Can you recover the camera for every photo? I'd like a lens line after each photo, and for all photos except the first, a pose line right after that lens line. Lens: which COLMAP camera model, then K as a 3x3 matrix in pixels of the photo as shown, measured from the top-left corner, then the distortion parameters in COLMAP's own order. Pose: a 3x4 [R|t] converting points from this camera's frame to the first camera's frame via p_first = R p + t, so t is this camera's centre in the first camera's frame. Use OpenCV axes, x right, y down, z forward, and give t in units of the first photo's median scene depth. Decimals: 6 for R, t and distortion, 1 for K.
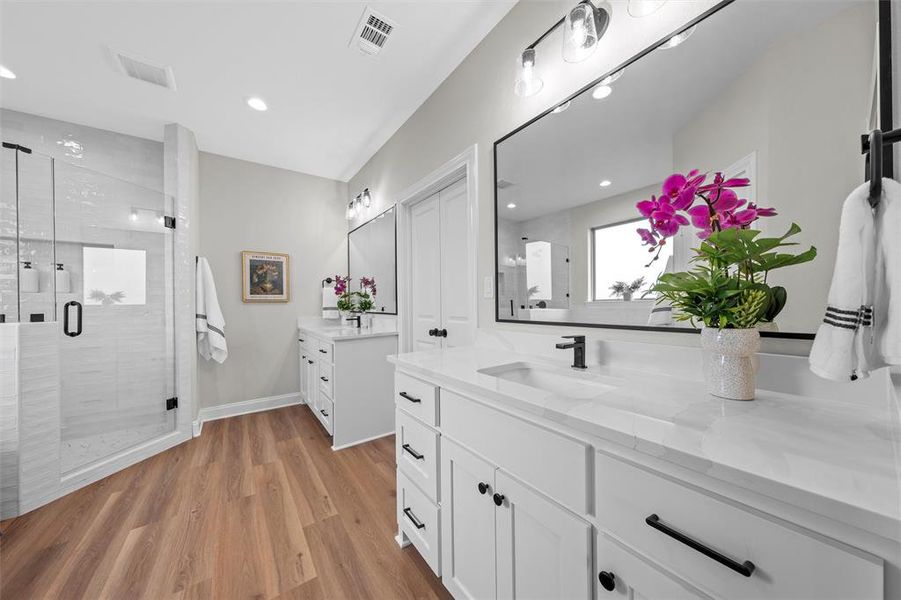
lens RADIAL K [[302.5, 0, 453.5], [0, 302.5, 302.8], [0, 0, 1]] dist [0.001029, 0.000158]
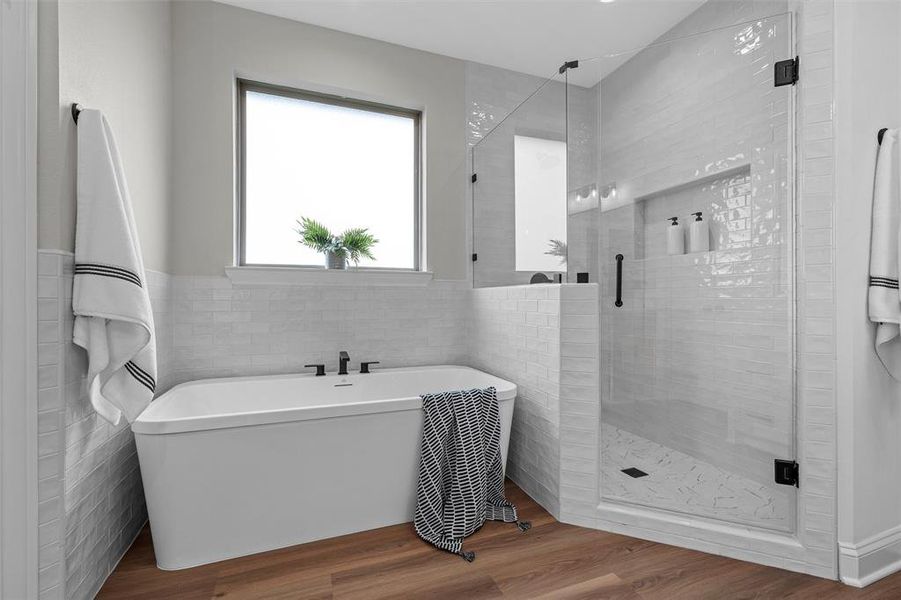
lens RADIAL K [[397.6, 0, 452.8], [0, 397.6, 301.1], [0, 0, 1]] dist [0.002390, 0.000324]
pose [[-0.263784, 0.014519, -0.964472, -0.295850], [0.005043, 0.999894, 0.013673, 0.085920], [0.964569, -0.001257, -0.263829, 0.879010]]
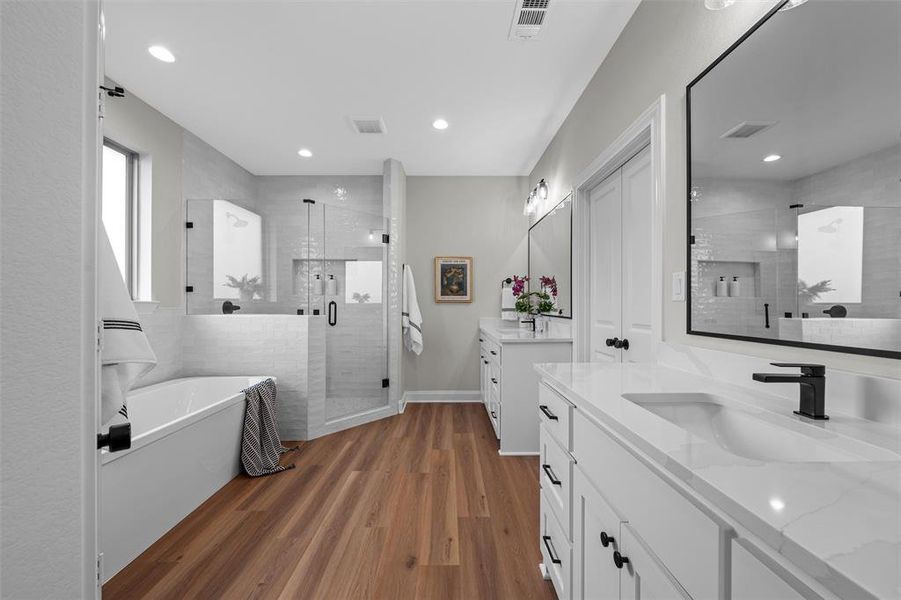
lens RADIAL K [[339.1, 0, 453.8], [0, 339.1, 303.8], [0, 0, 1]] dist [0.002138, 0.000317]
pose [[0.818972, 0.011956, -0.573708, 0.134403], [-0.011498, 0.999924, 0.004425, -0.006053], [0.573718, 0.002972, 0.819048, 0.014153]]
